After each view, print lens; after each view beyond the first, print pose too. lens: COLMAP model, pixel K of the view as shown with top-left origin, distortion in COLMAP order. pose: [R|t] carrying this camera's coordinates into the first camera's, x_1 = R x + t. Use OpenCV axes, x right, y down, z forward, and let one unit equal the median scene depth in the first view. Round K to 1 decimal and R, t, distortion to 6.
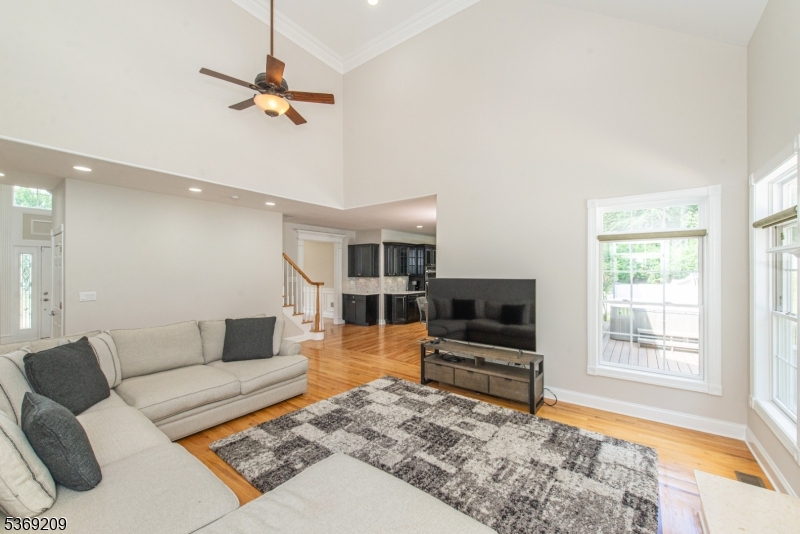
lens RADIAL K [[318.3, 0, 400.4], [0, 318.3, 260.5], [0, 0, 1]] dist [0.001734, 0.000068]
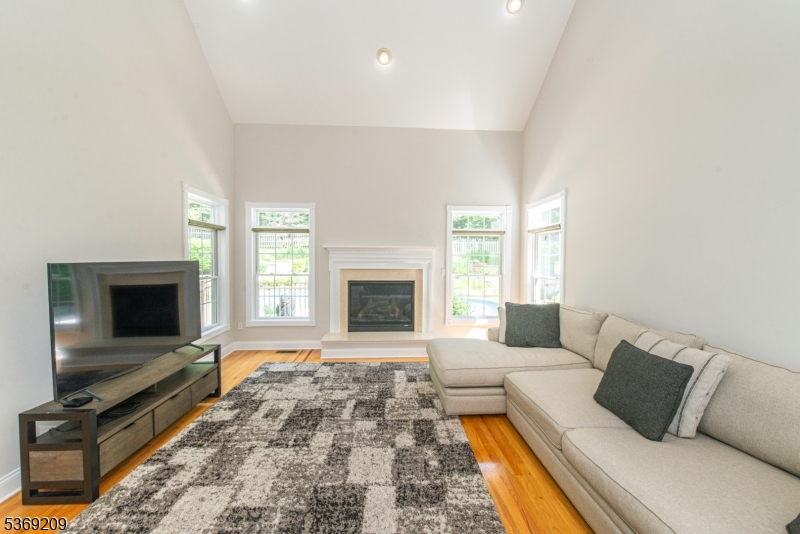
lens RADIAL K [[309.3, 0, 400.0], [0, 309.3, 267.0], [0, 0, 1]] dist [0.001575, -0.000021]
pose [[-0.642555, -0.027731, 0.765737, -0.728642], [-0.029784, 0.999494, 0.011204, 0.061495], [-0.765660, -0.015608, -0.643056, 1.309832]]
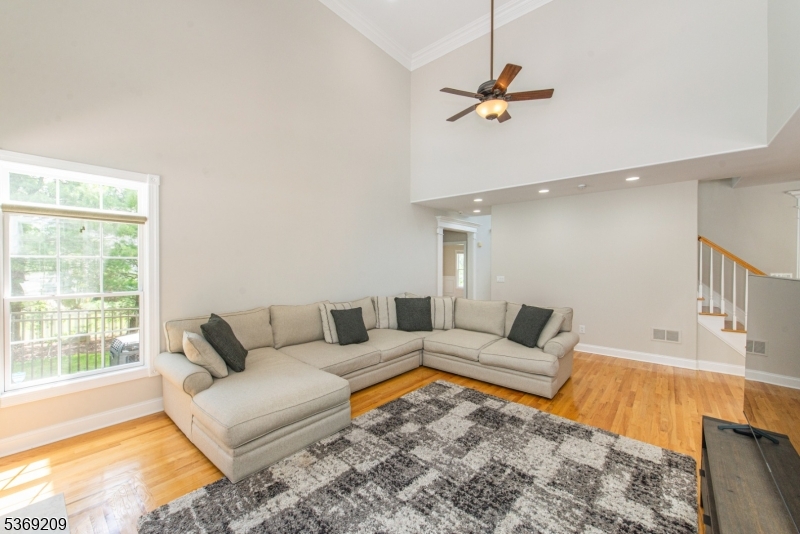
lens RADIAL K [[317.6, 0, 395.3], [0, 317.6, 266.8], [0, 0, 1]] dist [0.001812, -0.000019]
pose [[-0.072608, 0.008152, -0.997327, 0.764503], [0.025526, 0.999654, 0.006313, 0.044258], [0.997034, -0.024999, -0.072791, 0.821264]]
